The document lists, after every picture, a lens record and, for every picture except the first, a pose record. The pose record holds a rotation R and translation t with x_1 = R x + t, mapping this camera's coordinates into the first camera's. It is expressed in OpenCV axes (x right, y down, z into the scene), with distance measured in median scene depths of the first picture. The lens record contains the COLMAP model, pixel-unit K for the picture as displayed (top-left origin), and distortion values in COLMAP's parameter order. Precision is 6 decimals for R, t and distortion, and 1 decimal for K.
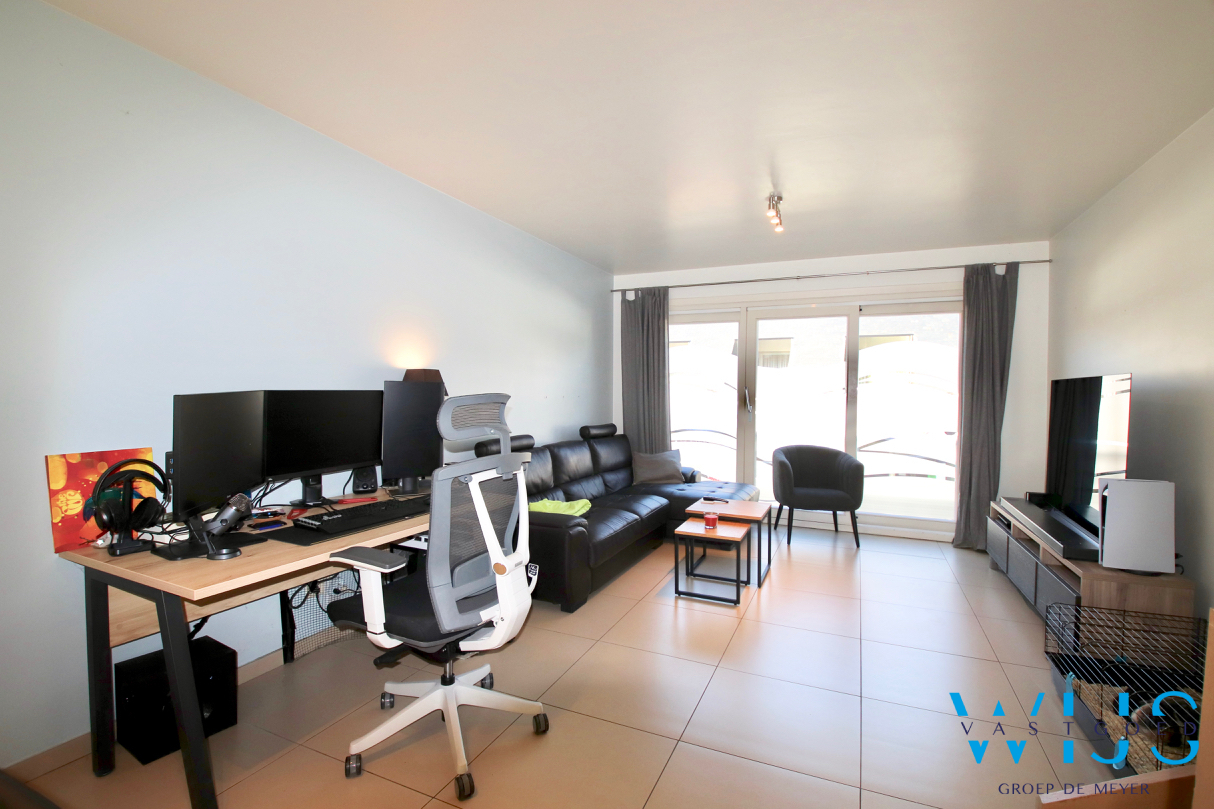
lens RADIAL K [[571.2, 0, 603.5], [0, 571.2, 393.5], [0, 0, 1]] dist [-0.000620, -0.017810]
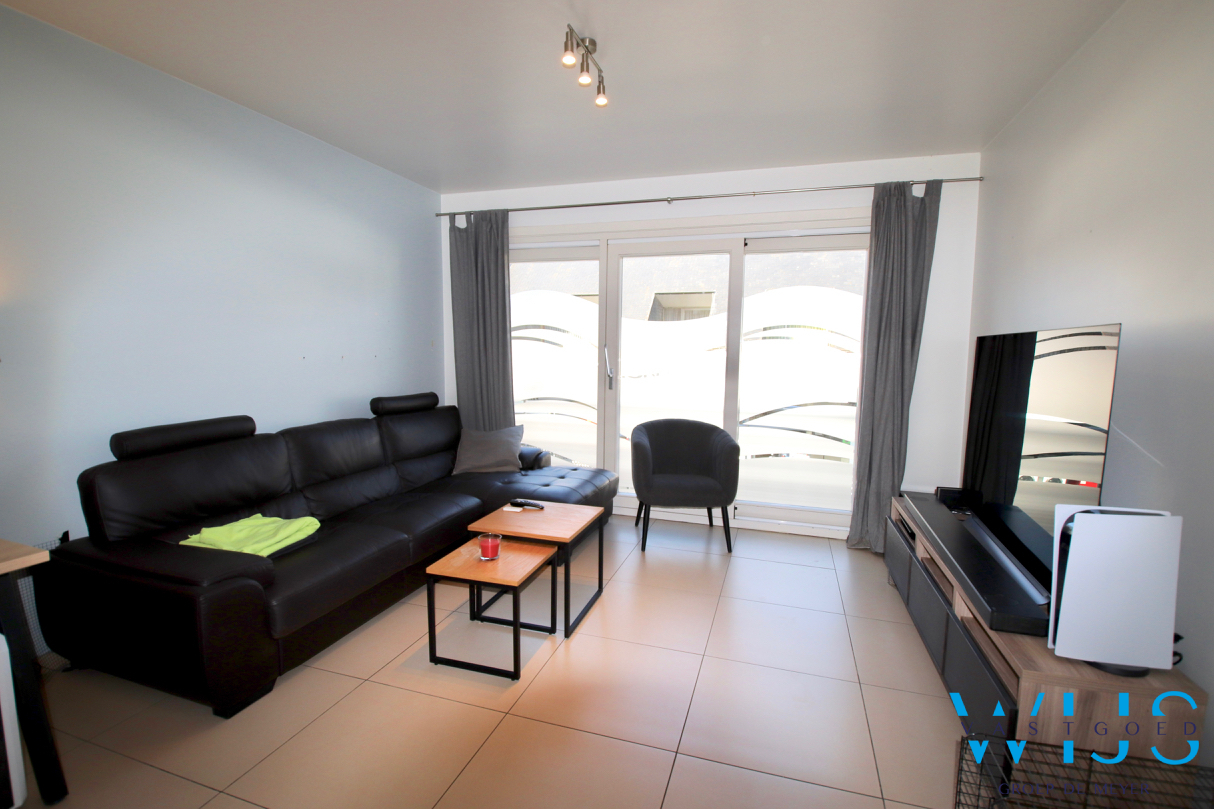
lens RADIAL K [[571.2, 0, 612.0], [0, 571.2, 397.9], [0, 0, 1]] dist [-0.000620, -0.017810]
pose [[0.992632, -0.008020, 0.120899, 0.190916], [-0.002095, 0.996521, 0.083311, -0.004211], [-0.121147, -0.082951, 0.989163, 0.264473]]
